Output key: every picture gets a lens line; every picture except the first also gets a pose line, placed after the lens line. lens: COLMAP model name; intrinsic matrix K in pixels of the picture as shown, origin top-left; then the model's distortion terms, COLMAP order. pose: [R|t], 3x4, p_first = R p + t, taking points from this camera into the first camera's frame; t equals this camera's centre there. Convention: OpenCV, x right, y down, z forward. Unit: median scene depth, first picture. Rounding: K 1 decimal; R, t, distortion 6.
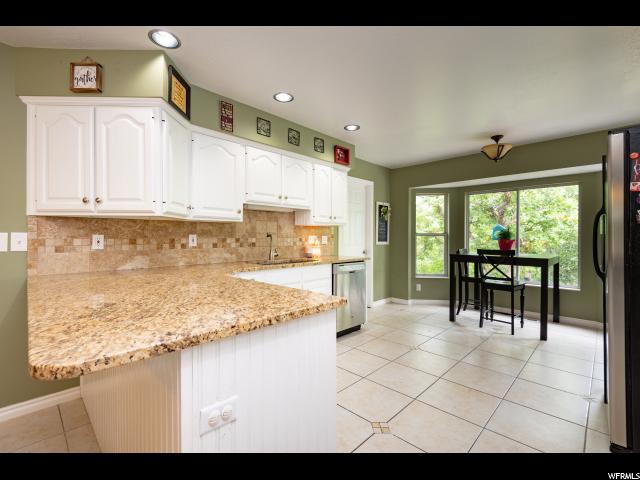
lens RADIAL K [[290.0, 0, 319.6], [0, 290.0, 239.9], [0, 0, 1]] dist [0.005596, -0.001021]
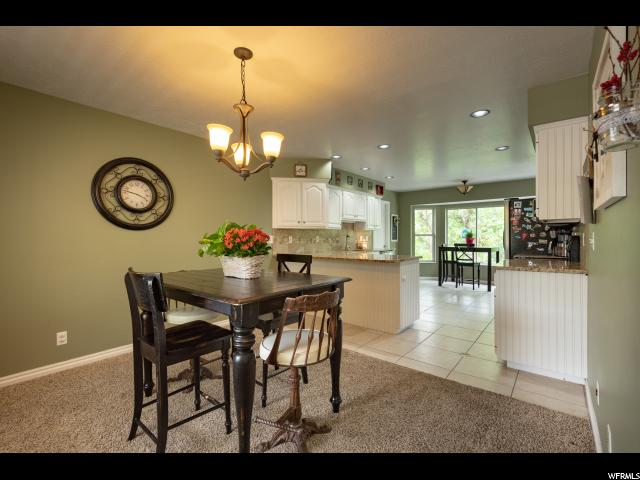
lens RADIAL K [[290.0, 0, 316.3], [0, 290.0, 241.2], [0, 0, 1]] dist [0.005596, -0.001021]
pose [[0.996782, -0.006413, 0.079903, -0.421126], [0.005966, 0.999965, 0.005833, 0.003990], [-0.079938, -0.005337, 0.996786, -0.671891]]
